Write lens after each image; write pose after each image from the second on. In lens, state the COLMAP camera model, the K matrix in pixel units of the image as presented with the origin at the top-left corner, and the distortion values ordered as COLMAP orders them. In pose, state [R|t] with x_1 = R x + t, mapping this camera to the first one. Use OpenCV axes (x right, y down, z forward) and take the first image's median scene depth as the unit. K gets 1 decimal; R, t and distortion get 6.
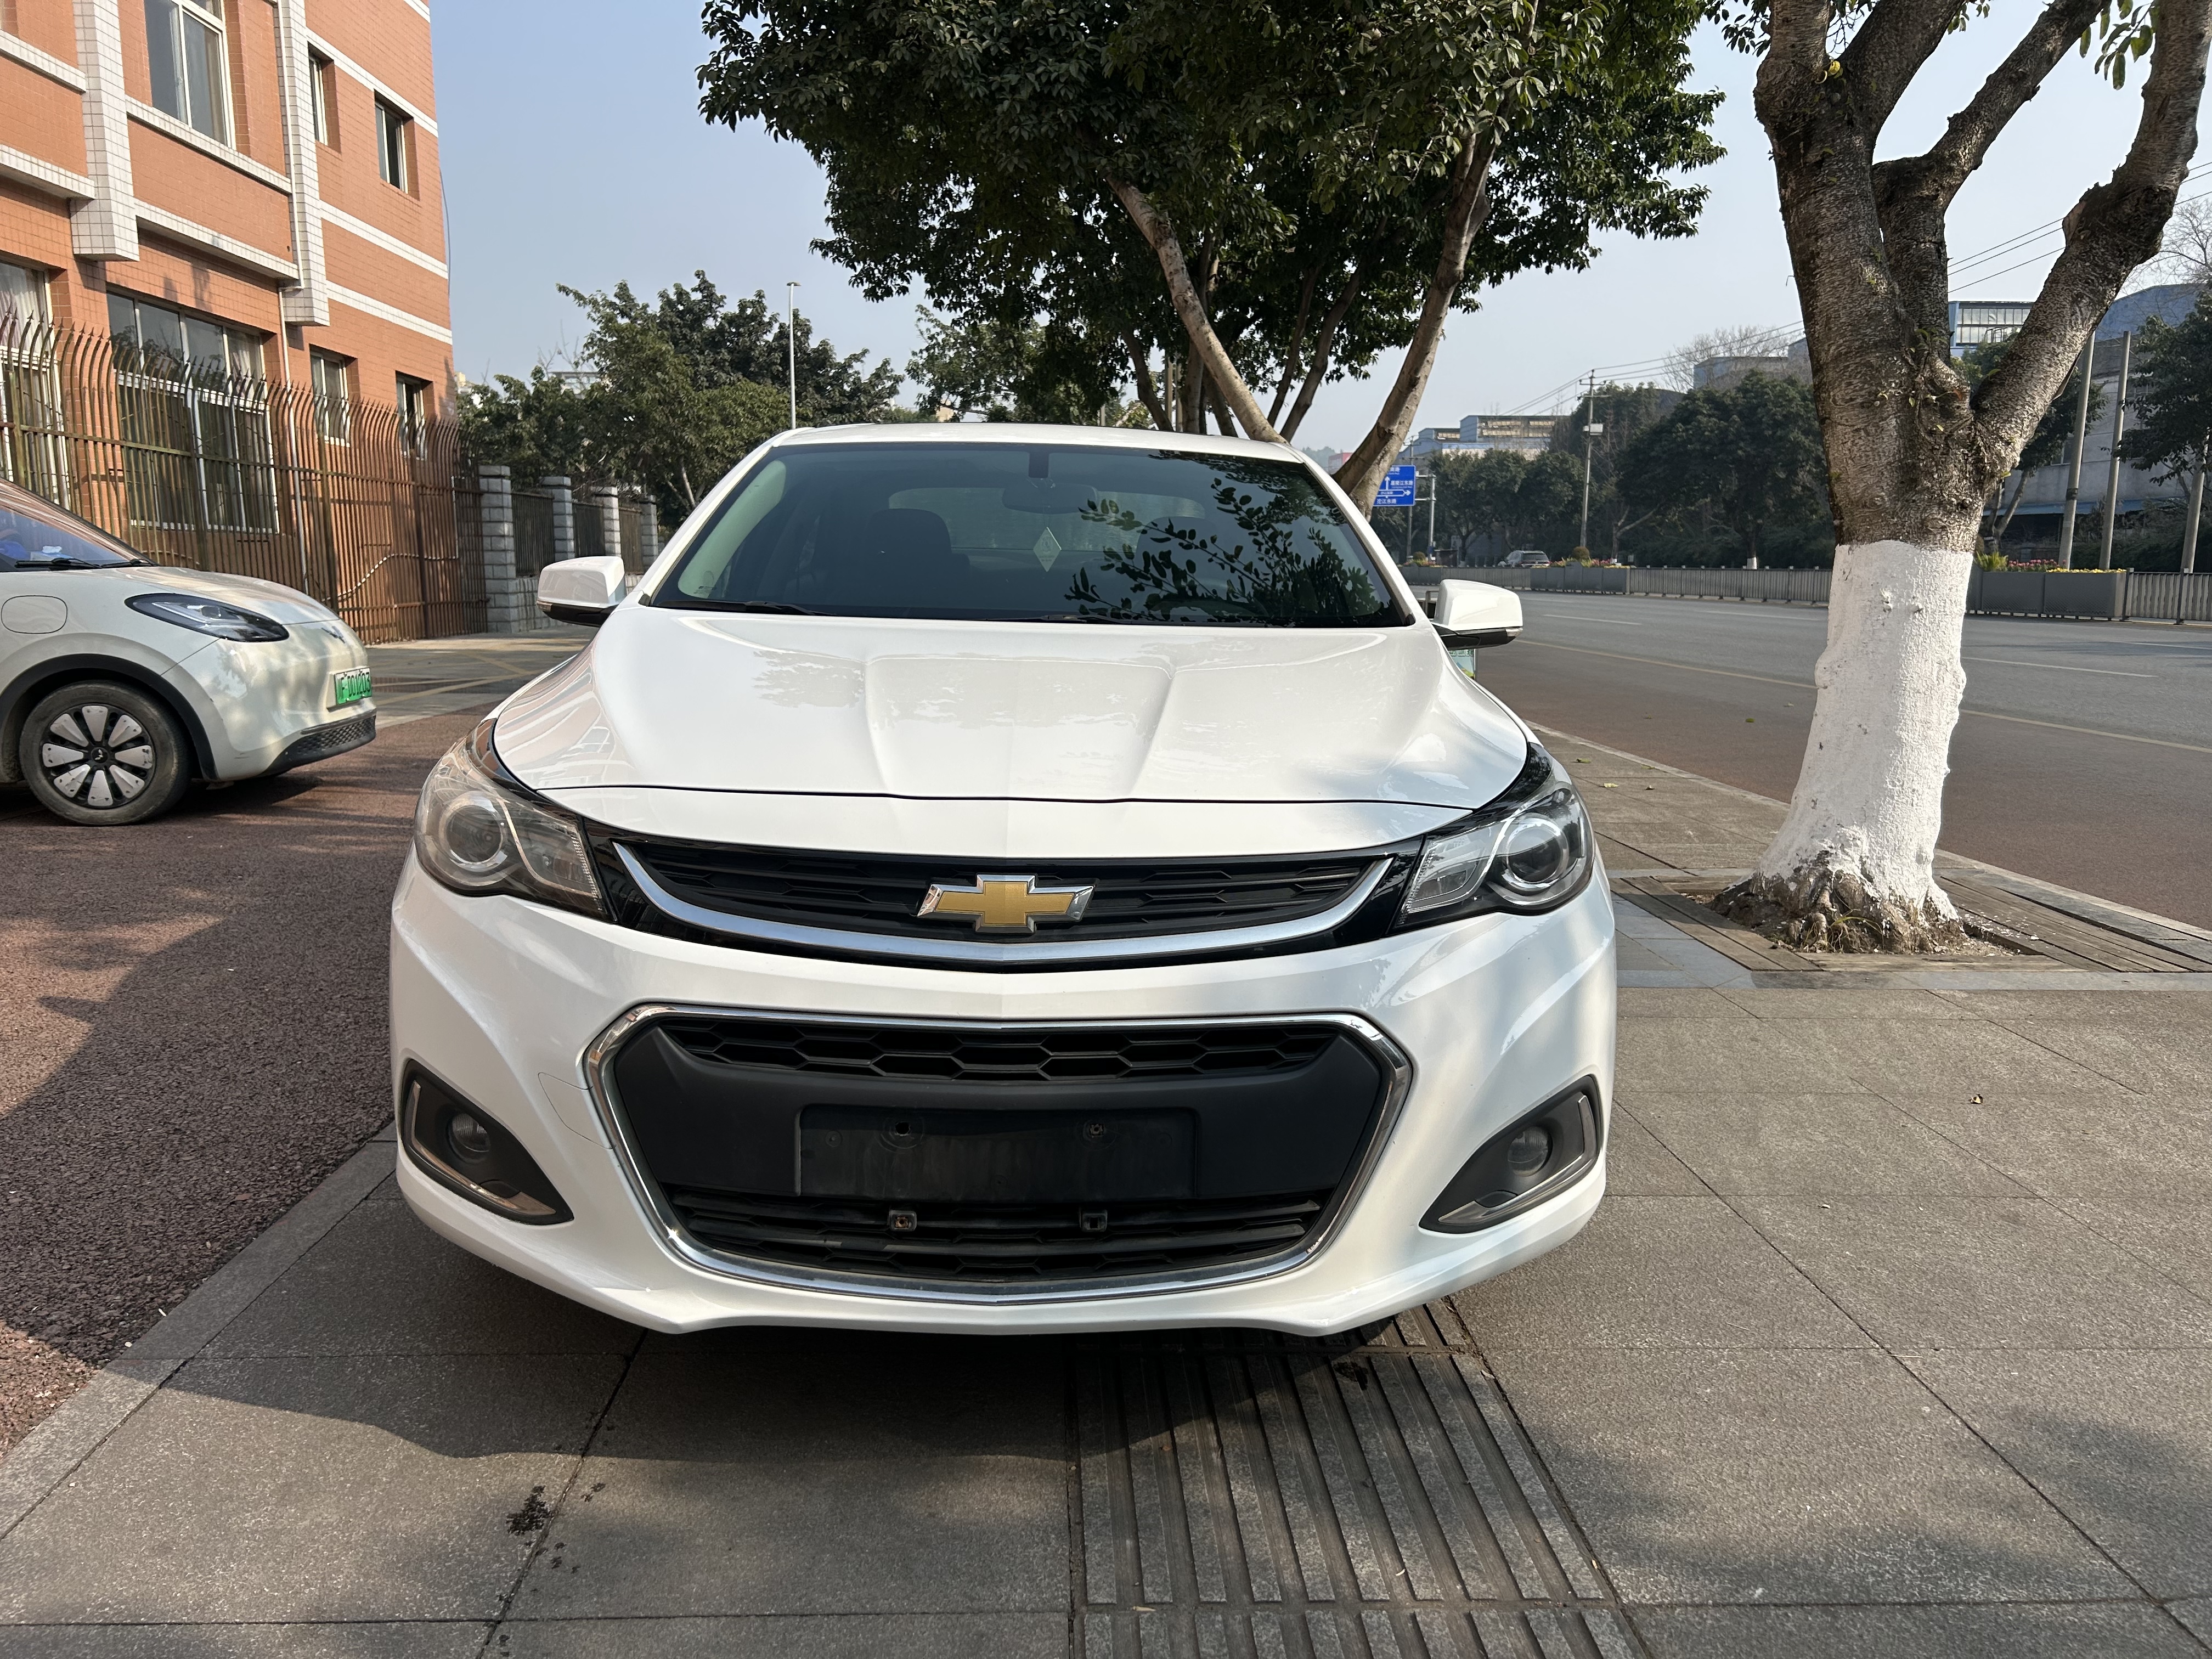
lens RADIAL K [[1676.4, 0, 1114.6], [0, 1676.4, 834.1], [0, 0, 1]] dist [0.046998, -0.050063]
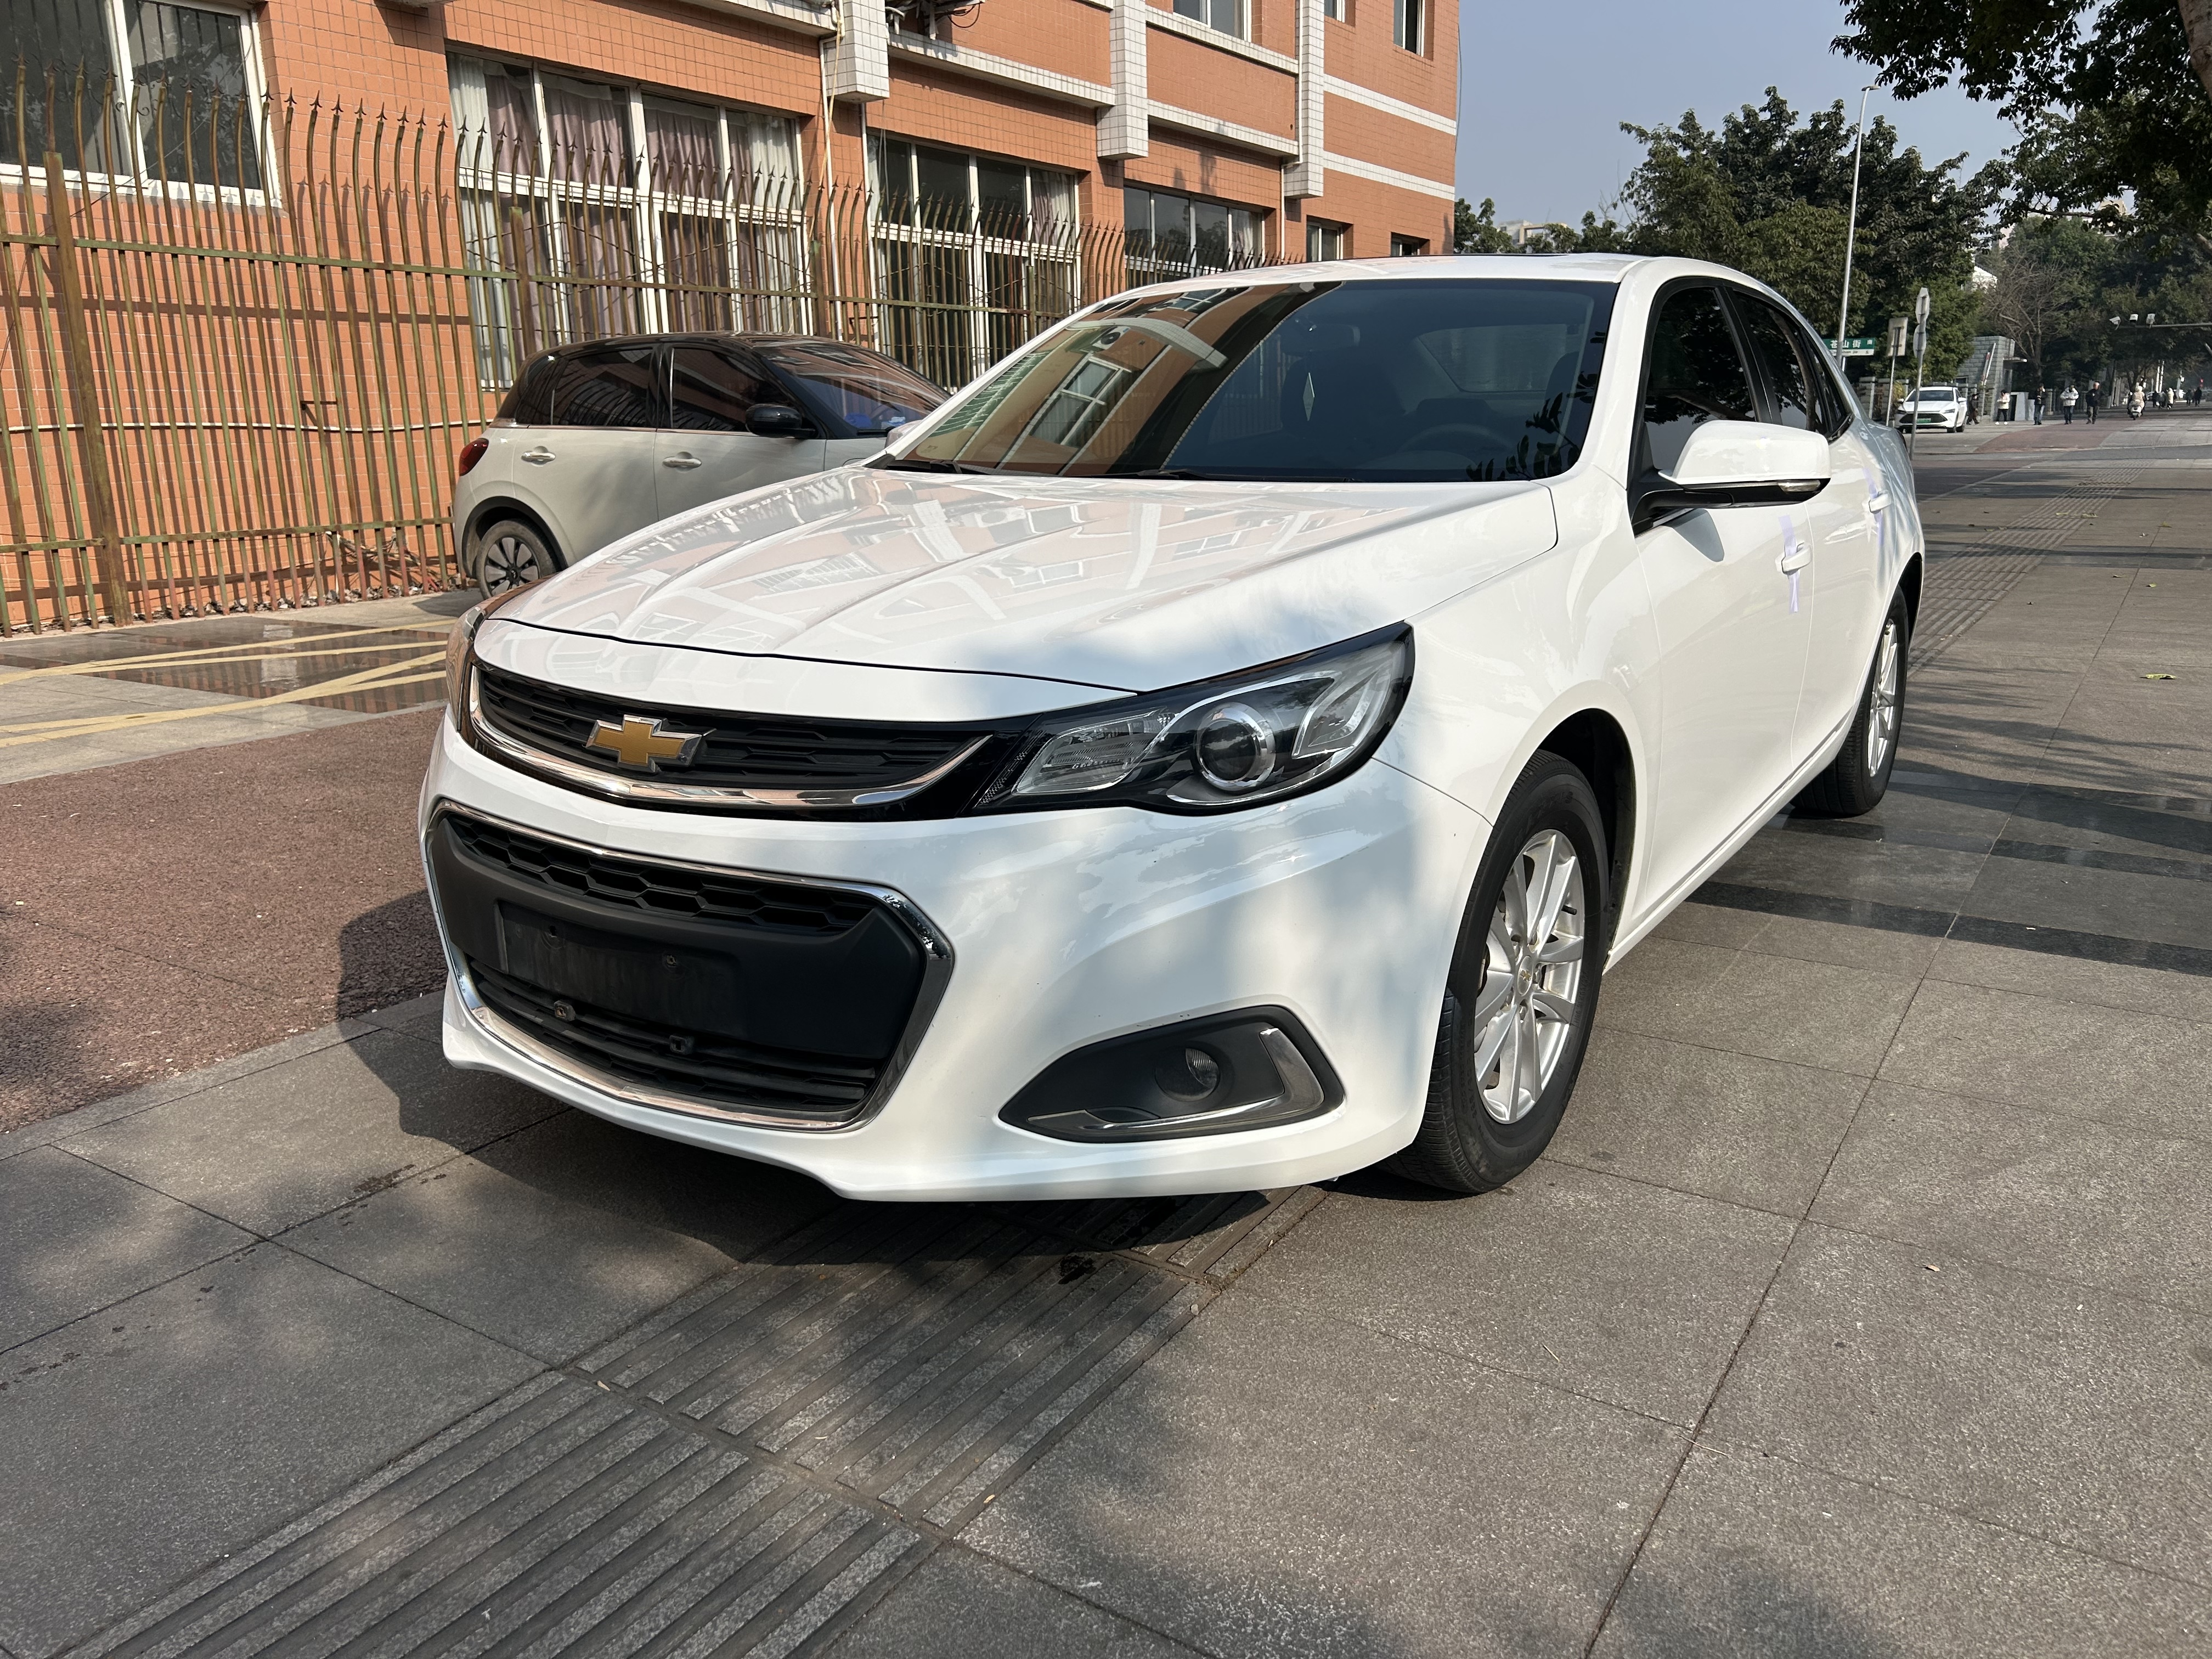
lens RADIAL K [[1686.3, 0, 1106.0], [0, 1686.3, 829.5], [0, 0, 1]] dist [0.018792, -0.013093]
pose [[0.808280, 0.116490, -0.577160, 0.127046], [-0.068426, 0.992176, 0.104428, -0.005814], [0.584809, -0.044914, 0.809927, 0.045320]]
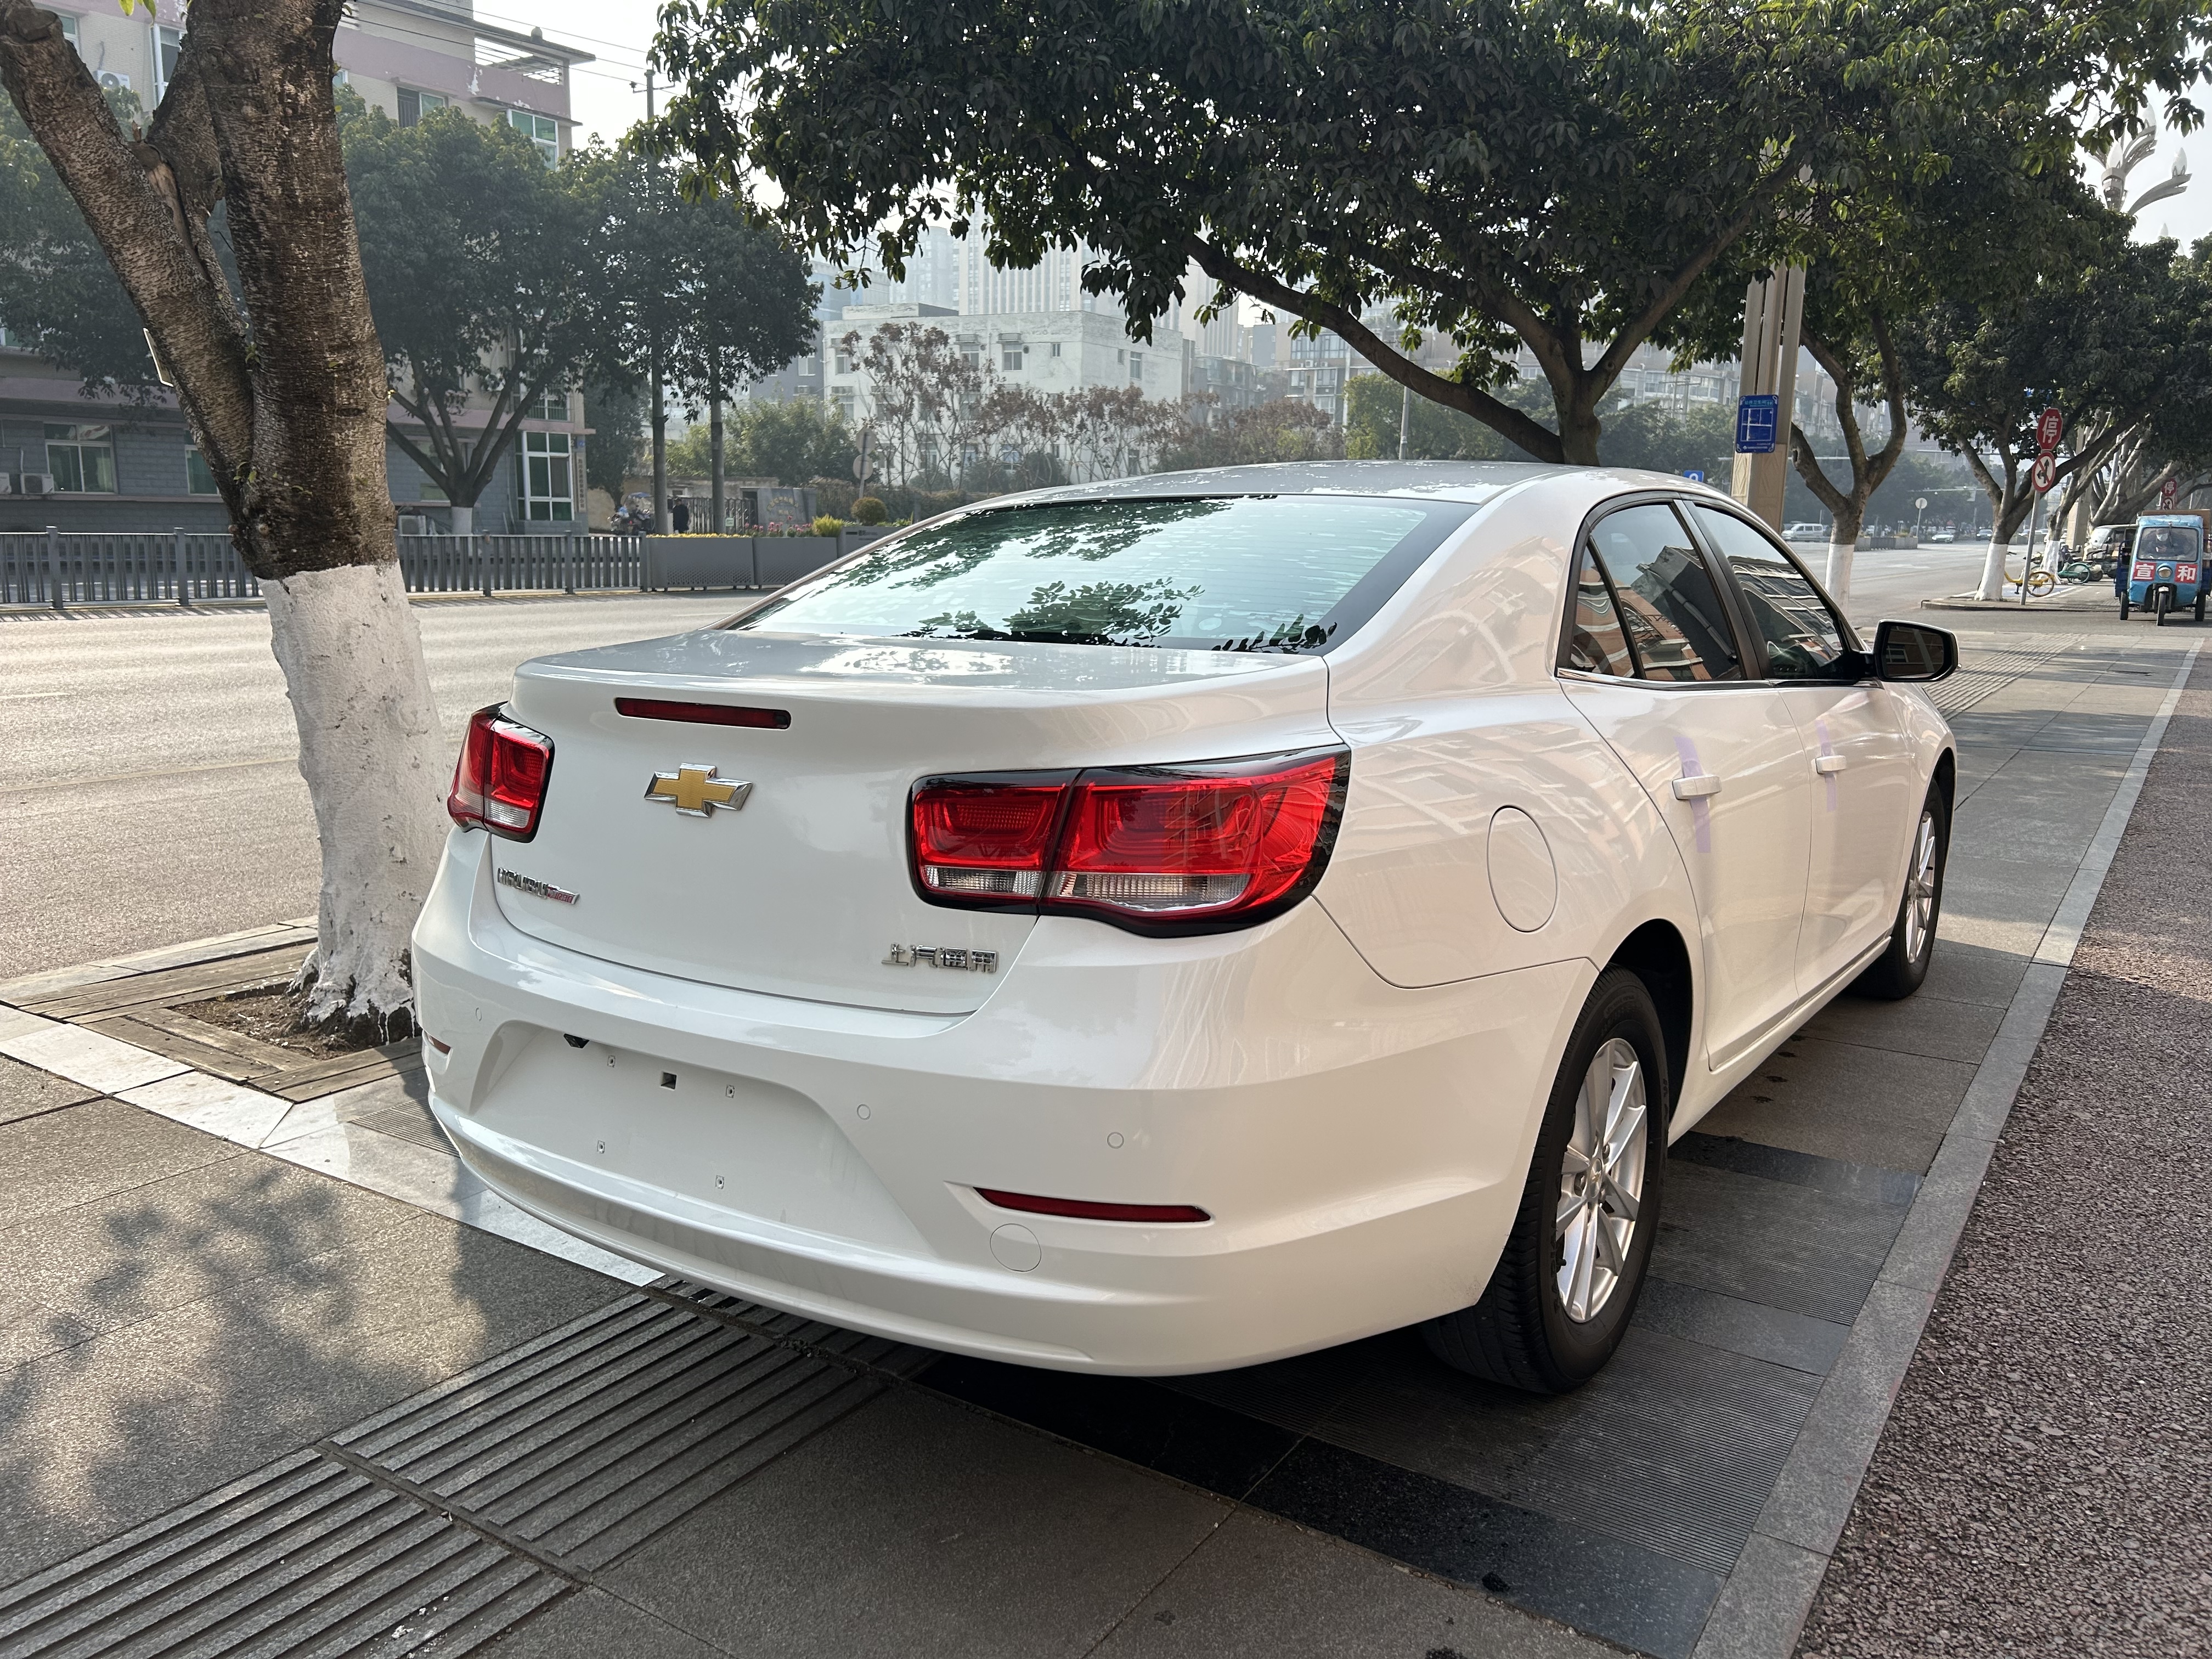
lens RADIAL K [[1676.4, 0, 1114.6], [0, 1676.4, 834.1], [0, 0, 1]] dist [0.046998, -0.050063]
pose [[-0.812377, -0.124024, 0.569791, -0.151630], [0.073469, 0.947566, 0.311000, -0.117410], [-0.578486, 0.294511, -0.760669, 0.617759]]
